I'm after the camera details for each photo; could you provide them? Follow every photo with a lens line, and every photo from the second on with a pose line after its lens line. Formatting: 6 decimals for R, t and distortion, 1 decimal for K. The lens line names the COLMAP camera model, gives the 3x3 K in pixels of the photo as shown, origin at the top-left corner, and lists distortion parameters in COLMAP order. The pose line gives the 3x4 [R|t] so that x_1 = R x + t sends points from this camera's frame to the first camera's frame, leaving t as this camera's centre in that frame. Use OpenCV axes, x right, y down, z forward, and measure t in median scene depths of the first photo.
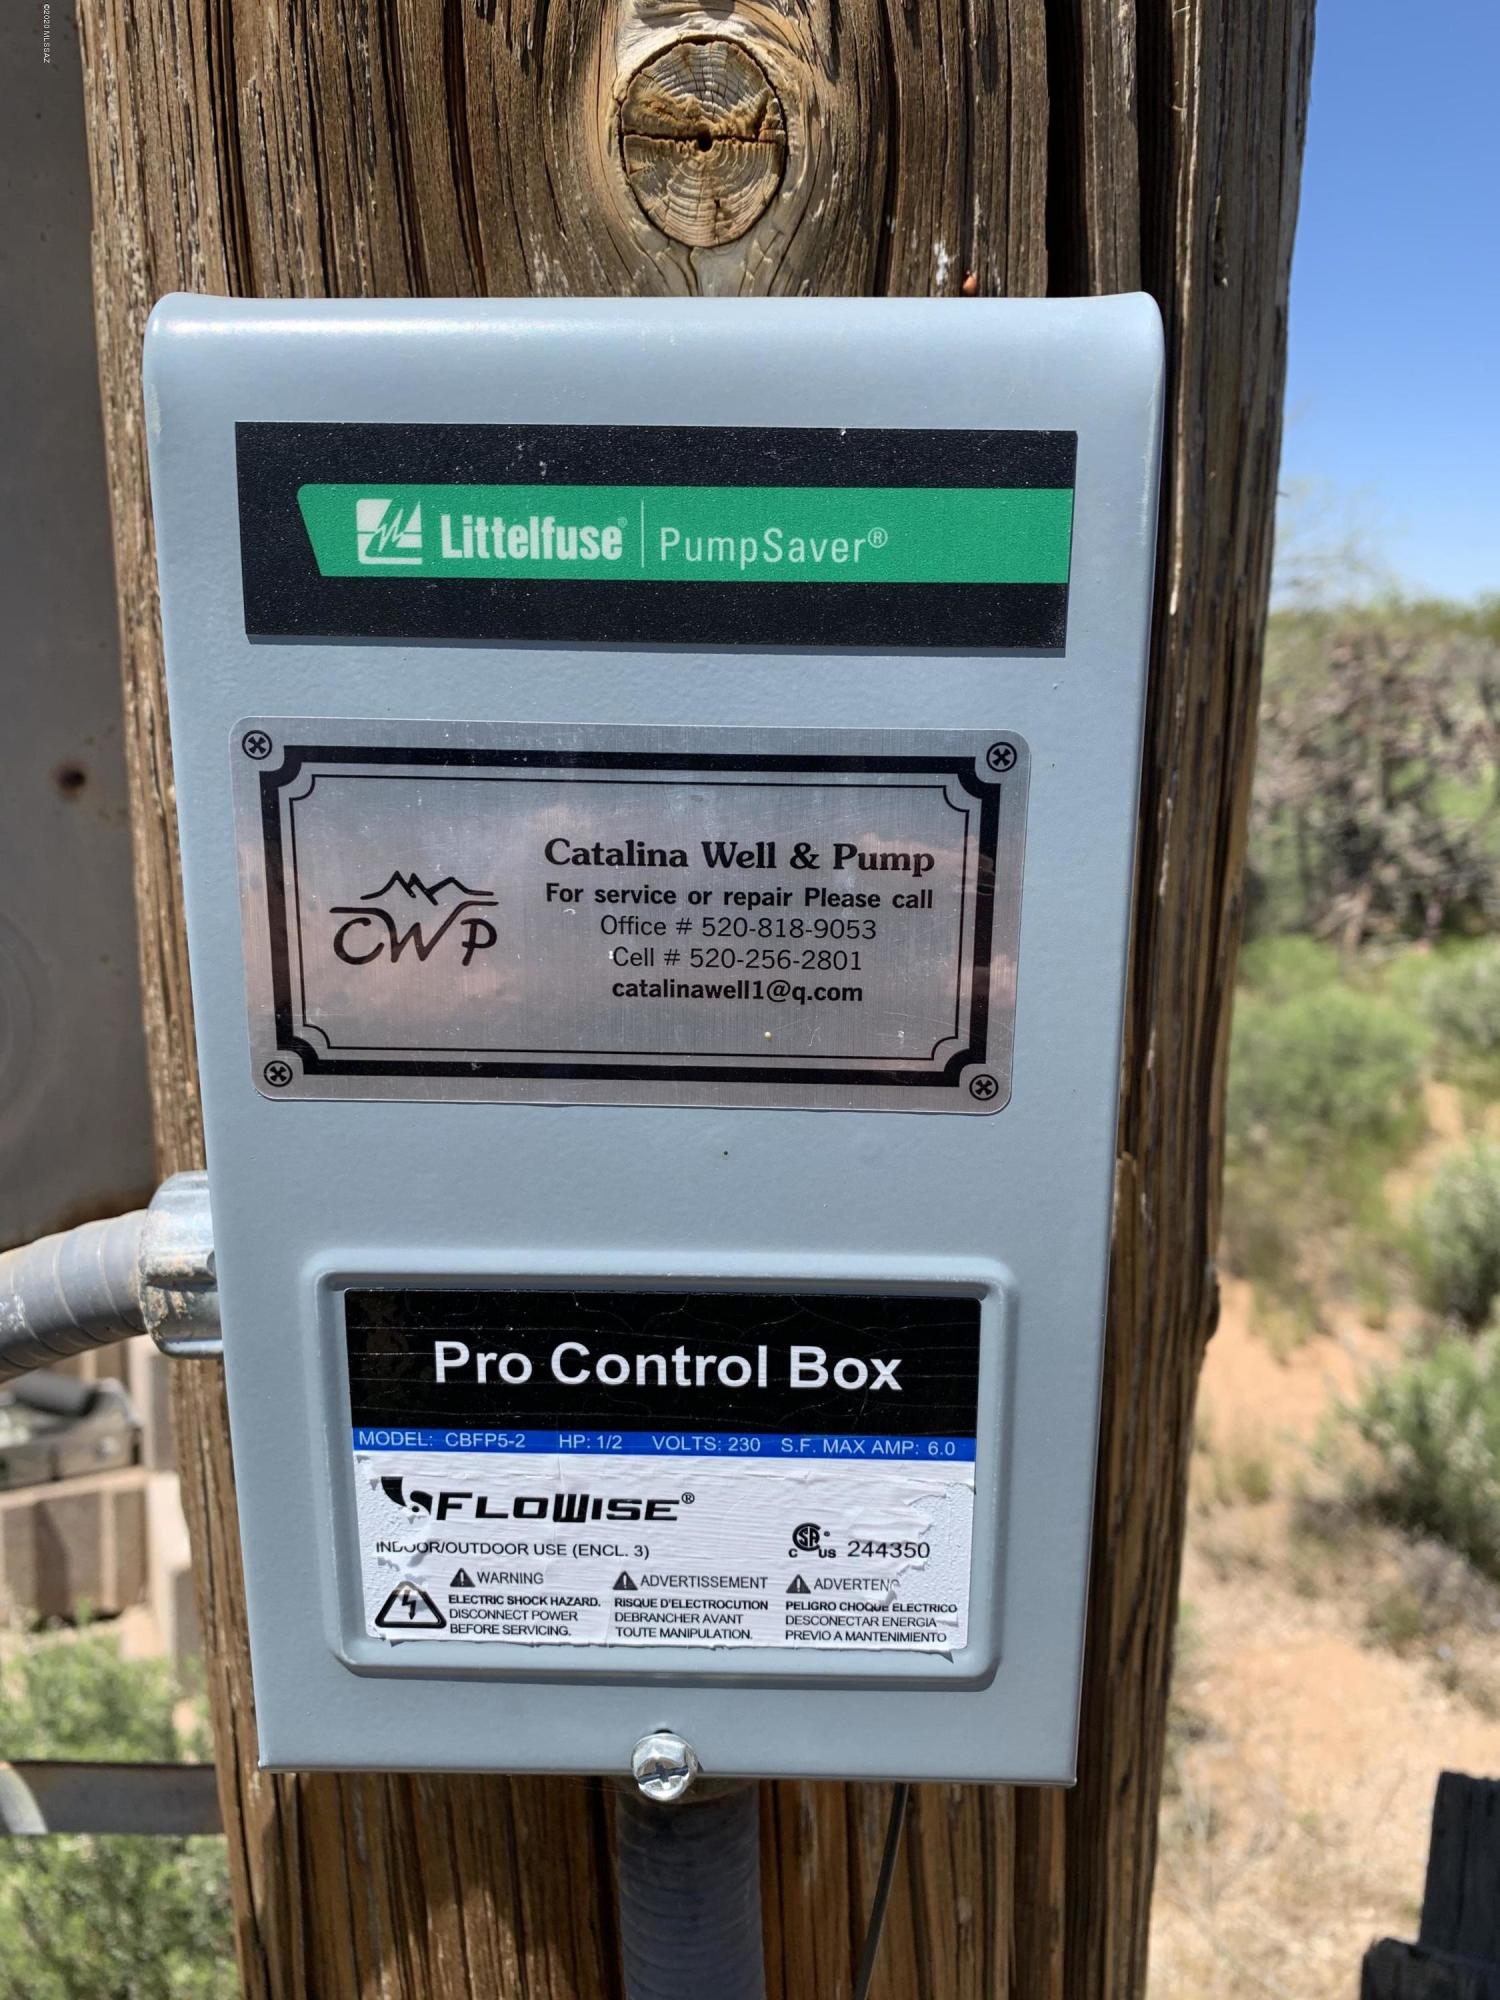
lens RADIAL K [[1514.5, 0, 750.0], [0, 1514.5, 1000.0], [0, 0, 1]] dist [0.087421, -0.136288]
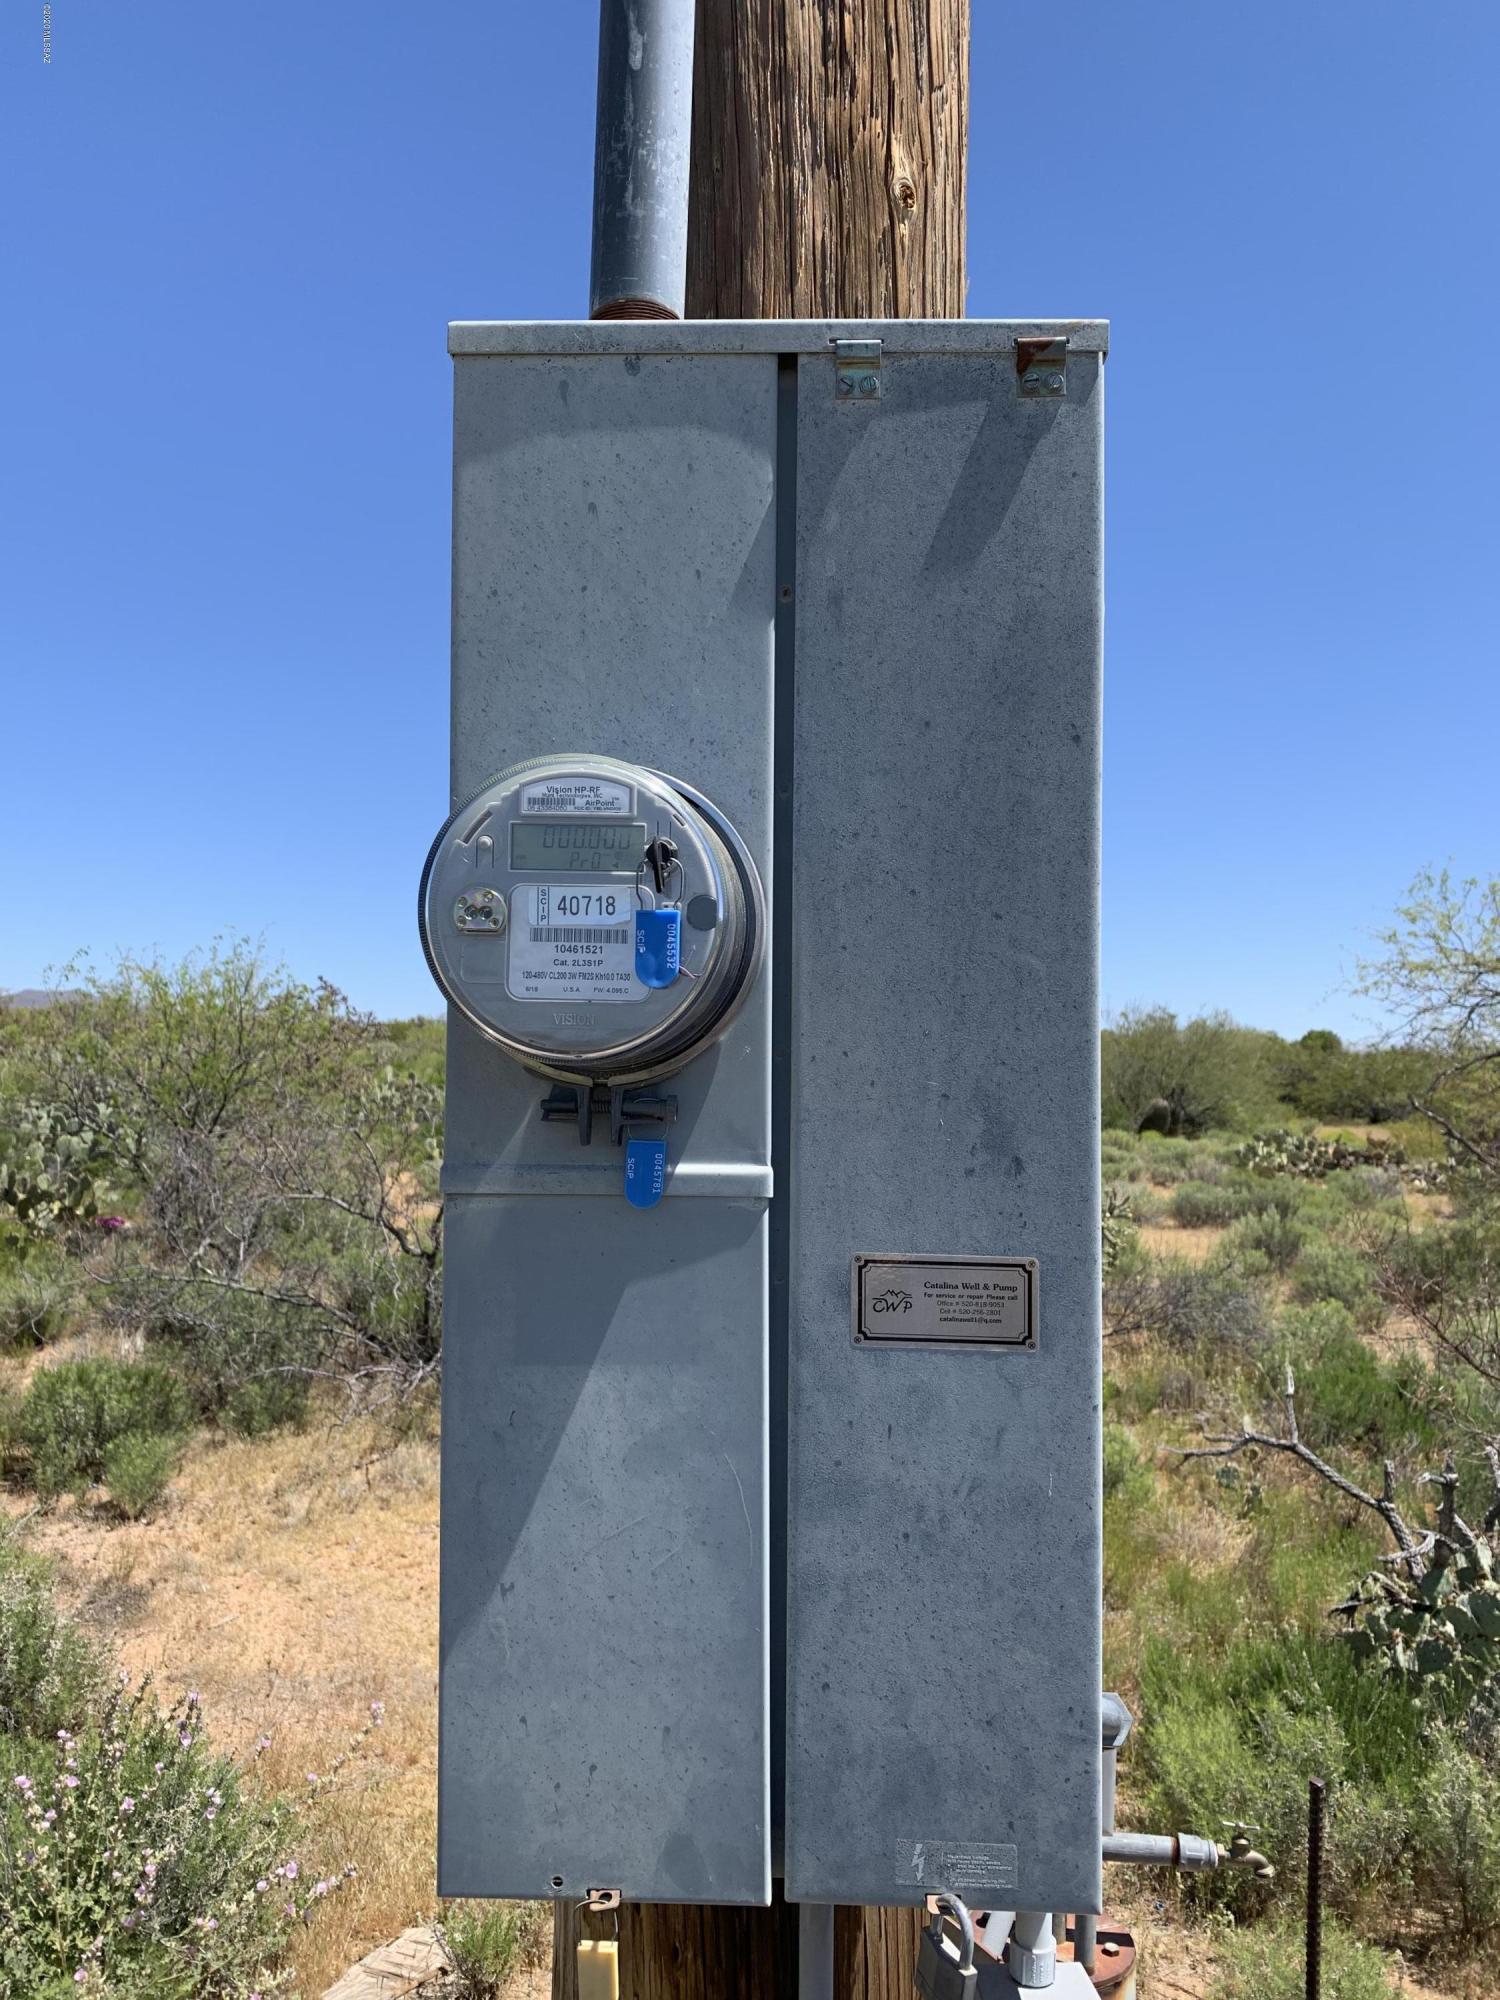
lens RADIAL K [[1514.5, 0, 750.0], [0, 1514.5, 1000.0], [0, 0, 1]] dist [0.087421, -0.136288]
pose [[0.999683, 0.004586, -0.024746, -0.515431], [-0.012129, 0.949324, -0.314064, 0.481460], [0.022052, 0.314265, 0.949079, -3.255900]]
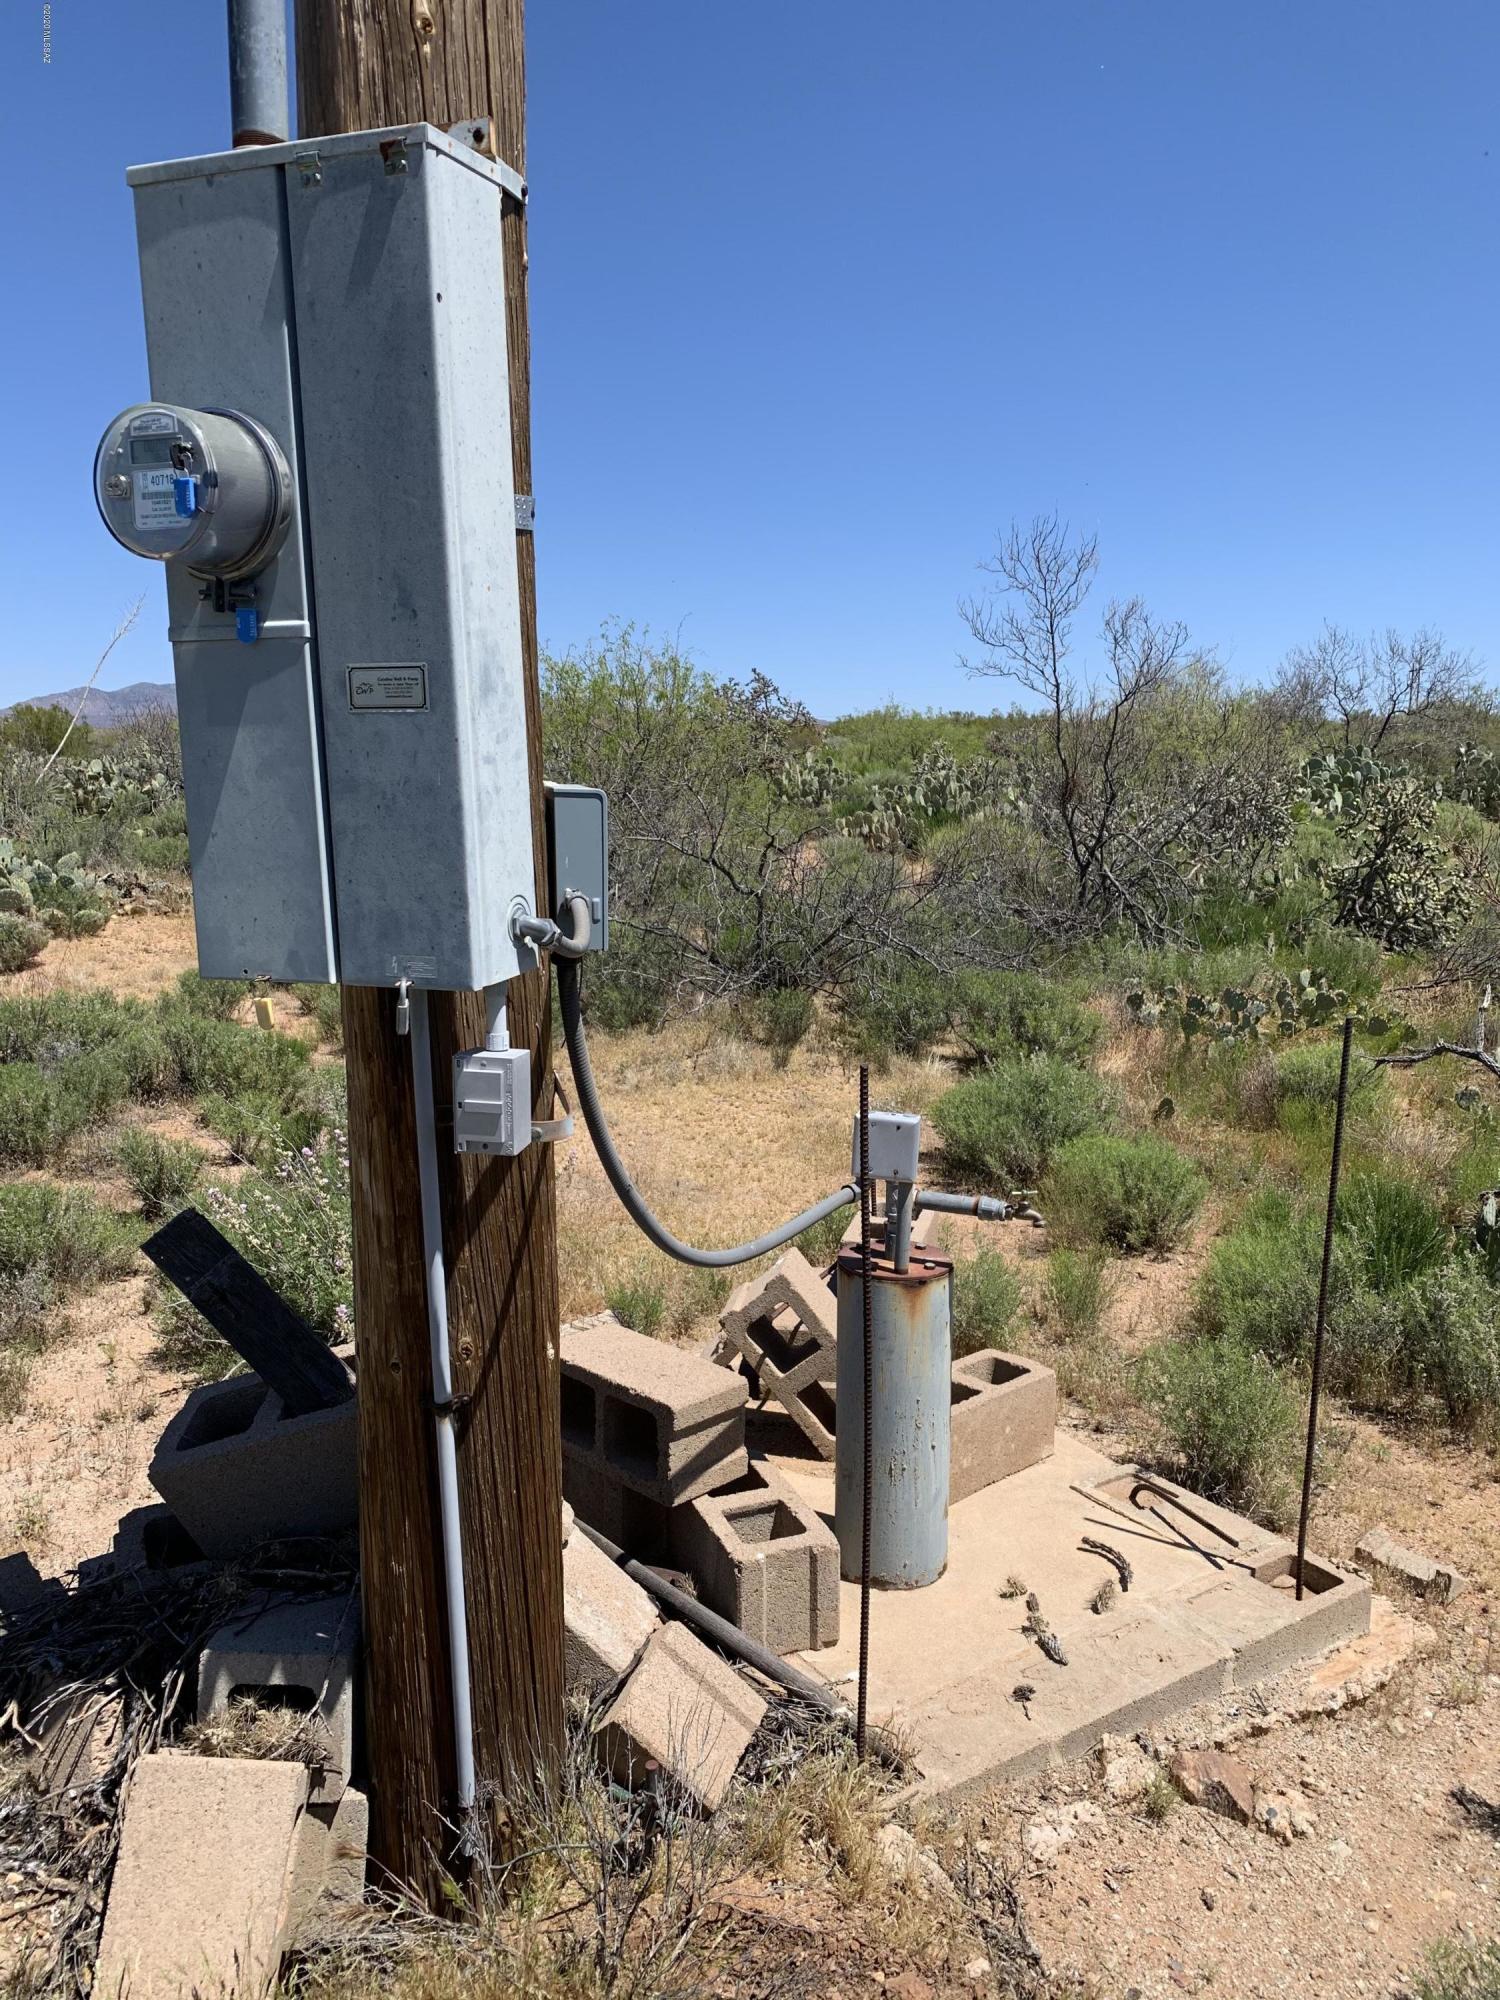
lens RADIAL K [[1481.5, 0, 750.0], [0, 1481.5, 1000.0], [0, 0, 1]] dist [0.013748, 0.004657]
pose [[0.948372, 0.040731, -0.314533, 4.284263], [-0.076318, 0.991887, -0.101667, 2.252009], [0.307840, 0.120423, 0.943786, -5.695170]]
